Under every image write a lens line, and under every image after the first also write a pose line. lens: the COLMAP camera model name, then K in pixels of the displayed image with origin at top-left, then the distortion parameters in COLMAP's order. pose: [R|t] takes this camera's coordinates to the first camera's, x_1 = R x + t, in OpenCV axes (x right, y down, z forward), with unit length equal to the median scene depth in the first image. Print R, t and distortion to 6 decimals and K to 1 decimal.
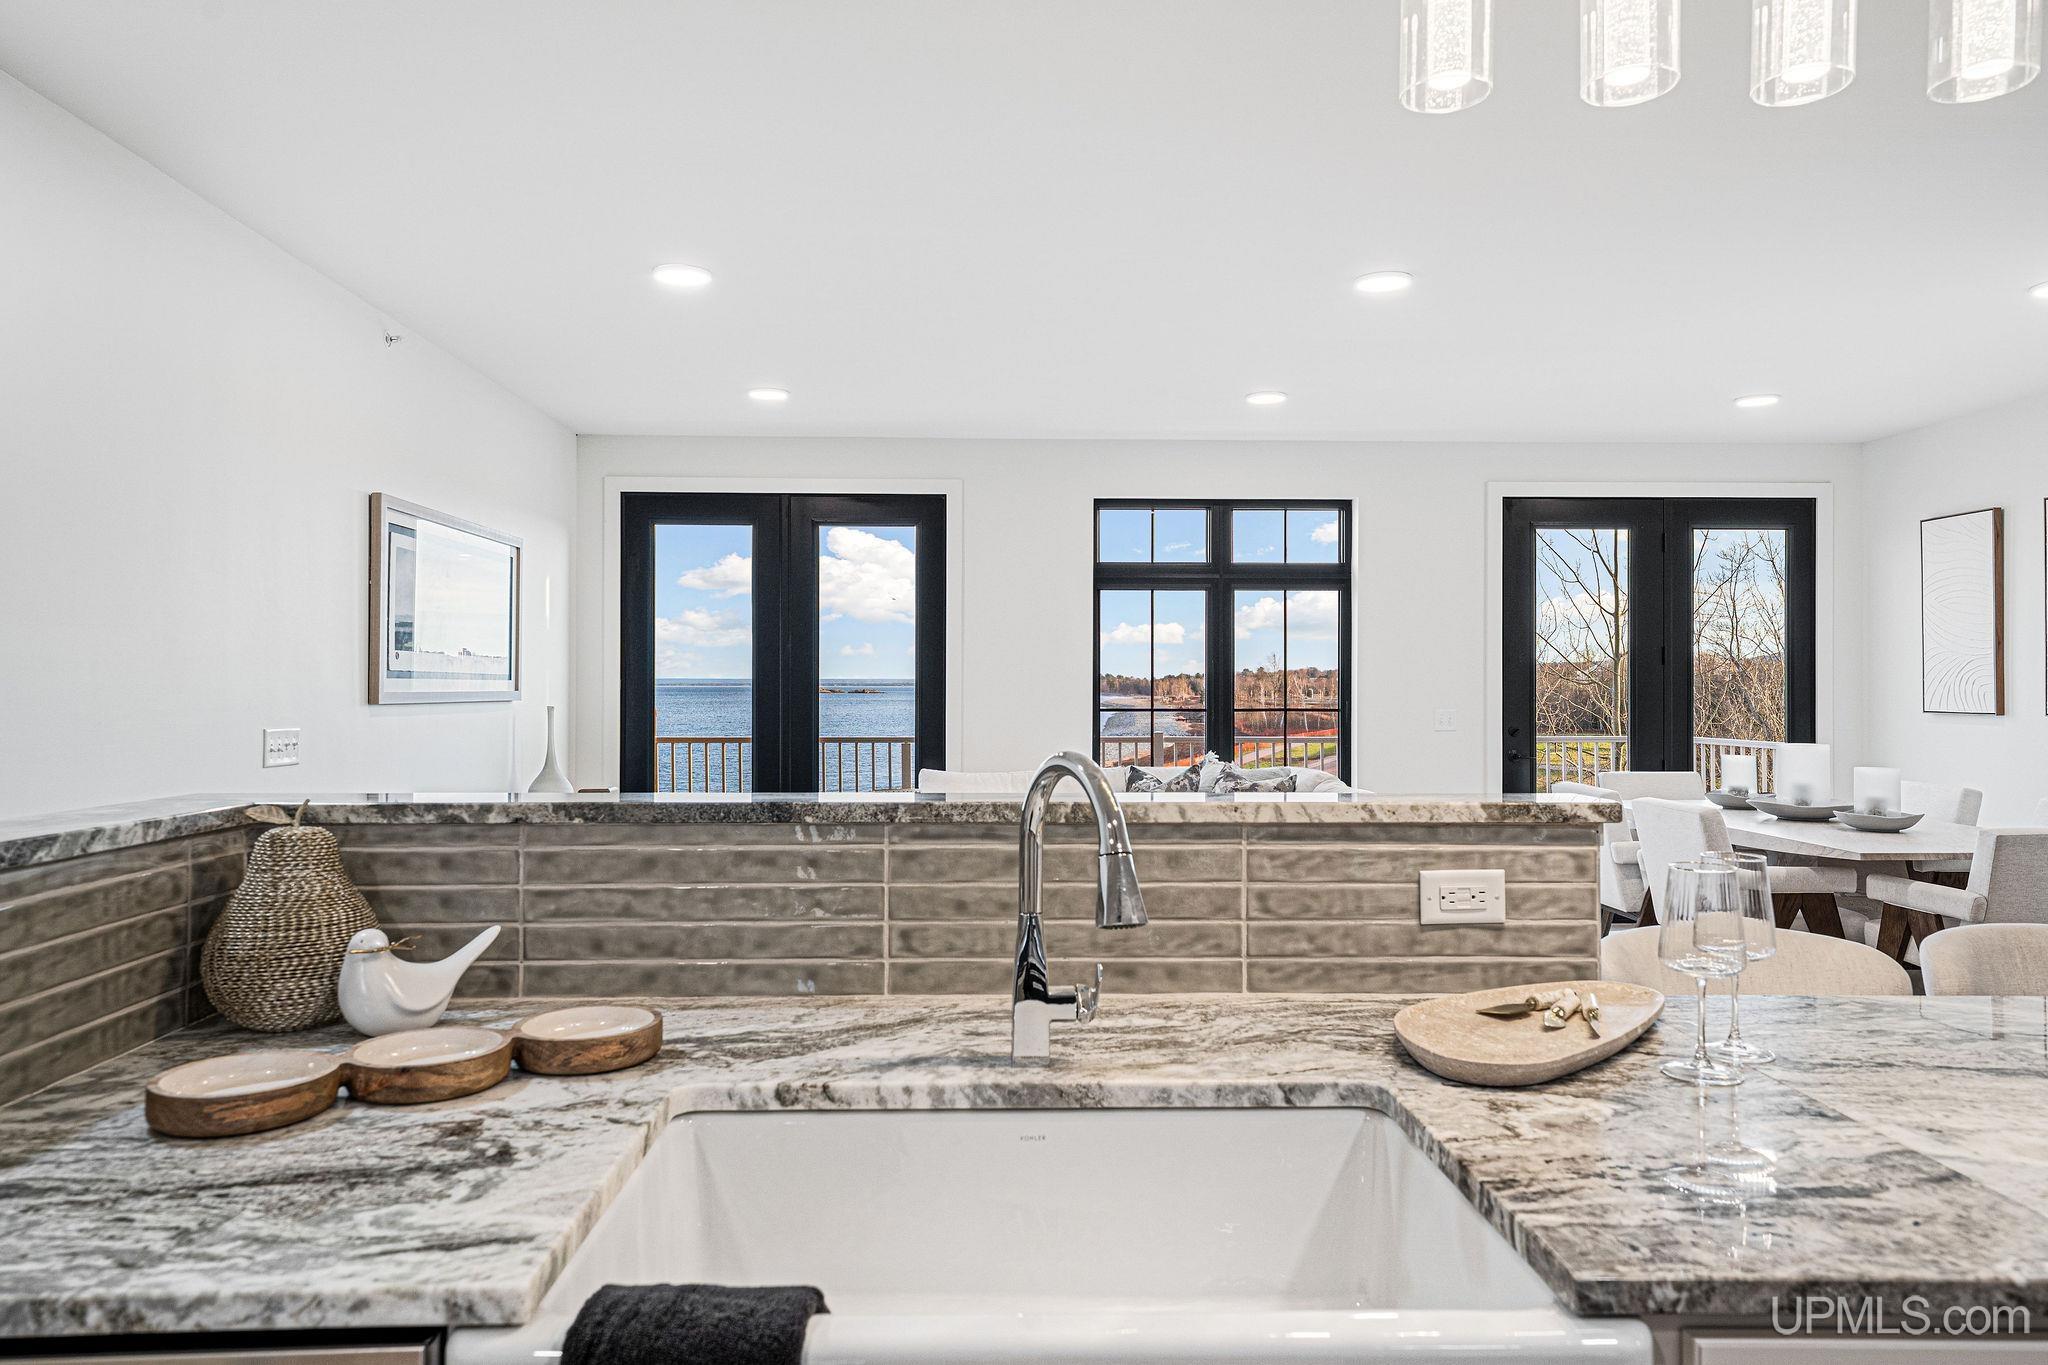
lens RADIAL K [[1357.8, 0, 1010.3], [0, 1357.8, 683.3], [0, 0, 1]] dist [0.023105, -0.002186]
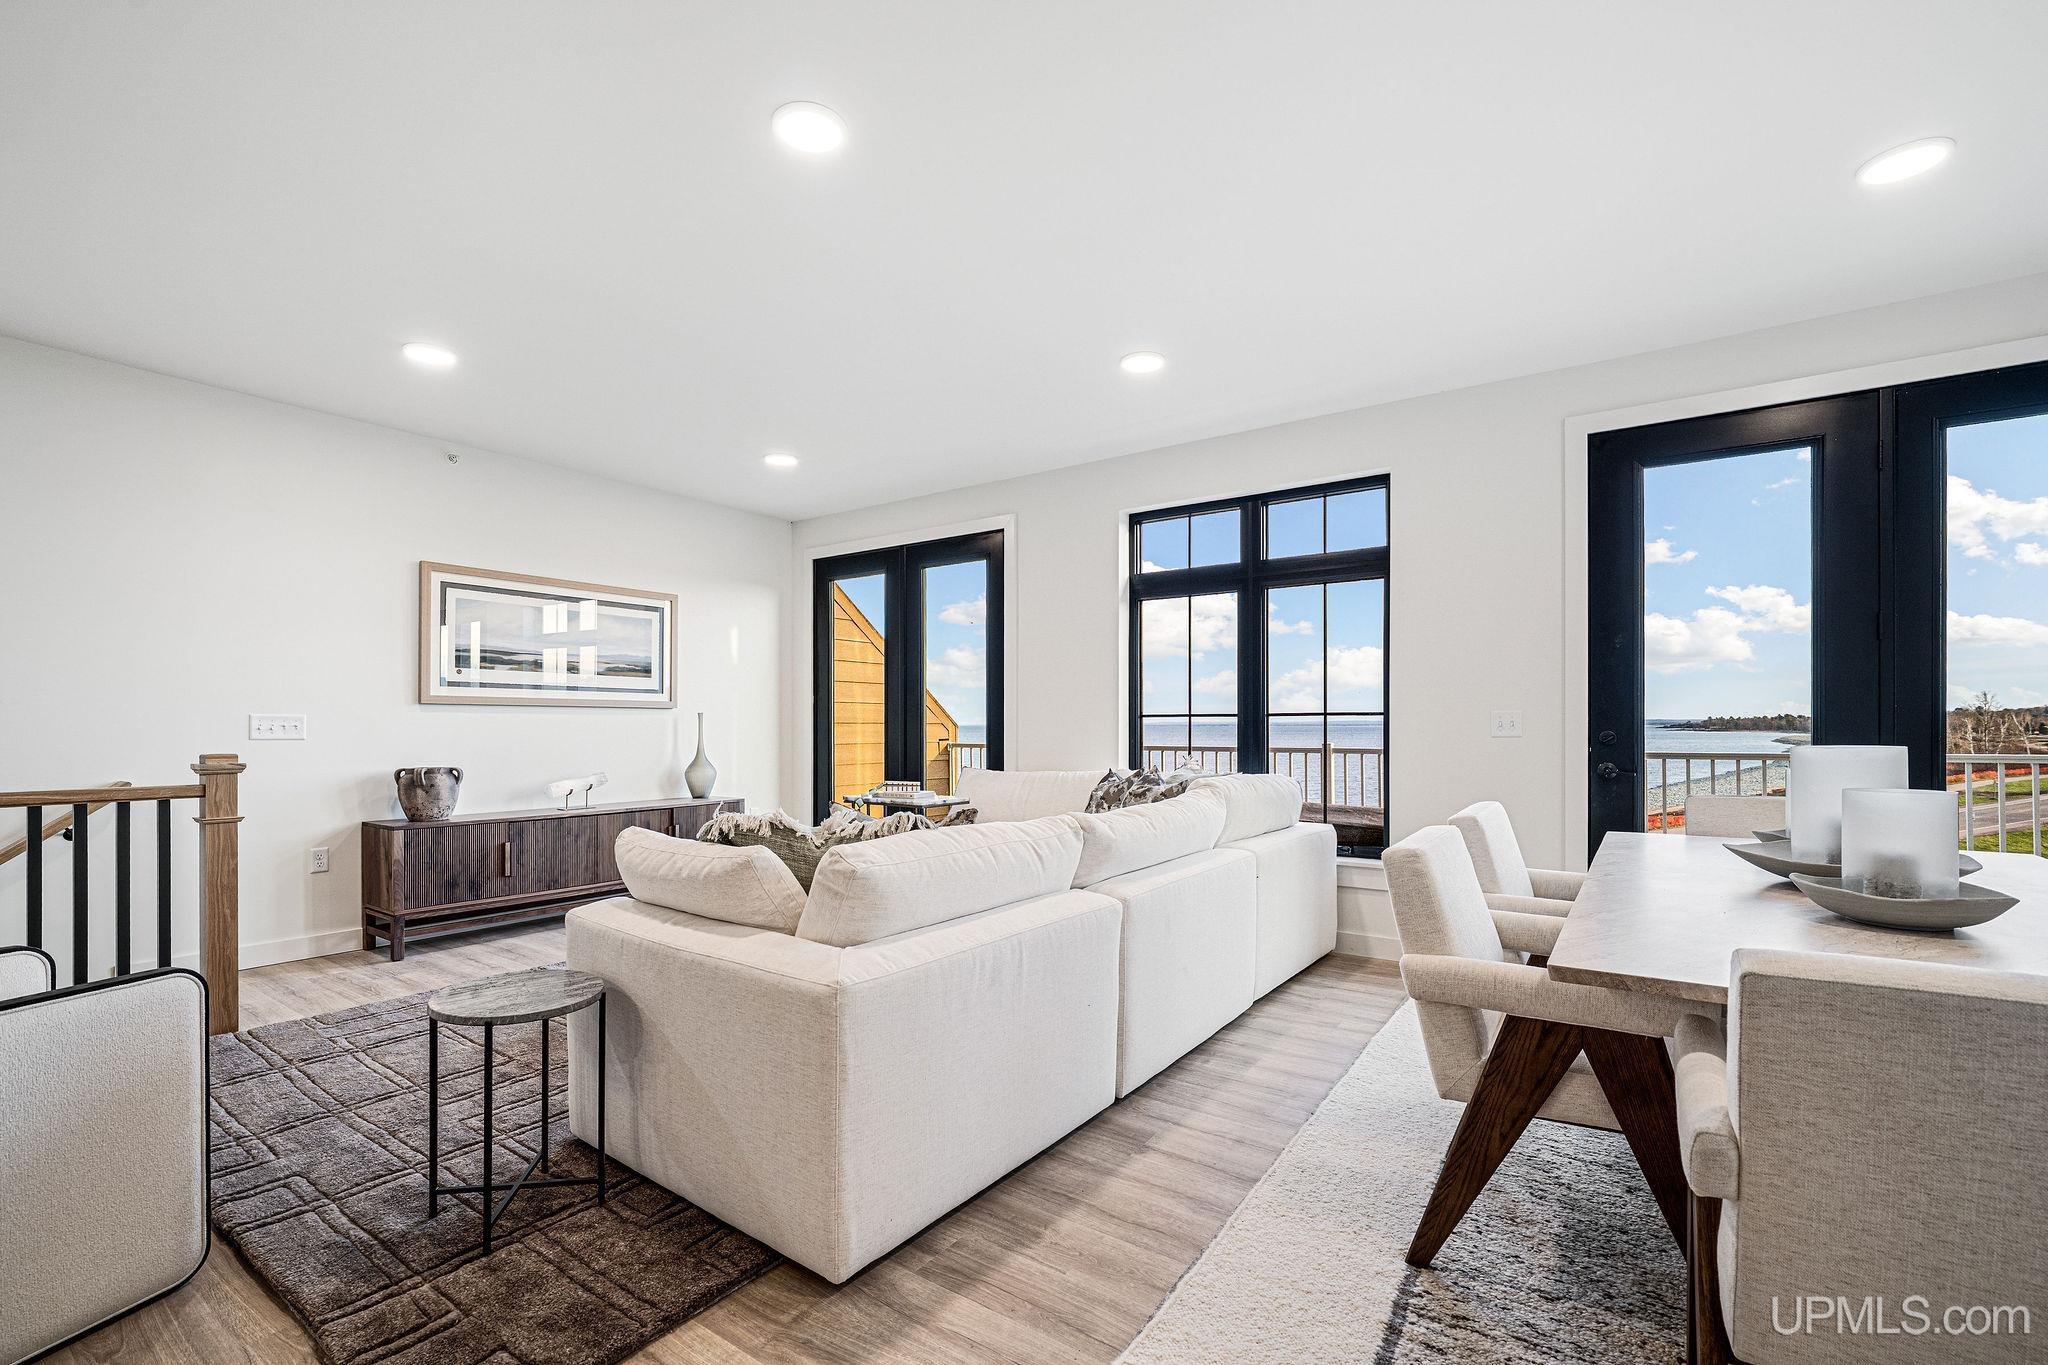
lens RADIAL K [[891.3, 0, 1020.3], [0, 891.3, 725.7], [0, 0, 1]] dist [-0.009822, -0.000345]
pose [[0.794451, -0.002792, -0.607322, 0.577815], [0.003608, 0.999993, 0.000122, 0.037971], [0.607317, -0.002288, 0.794456, 0.568316]]
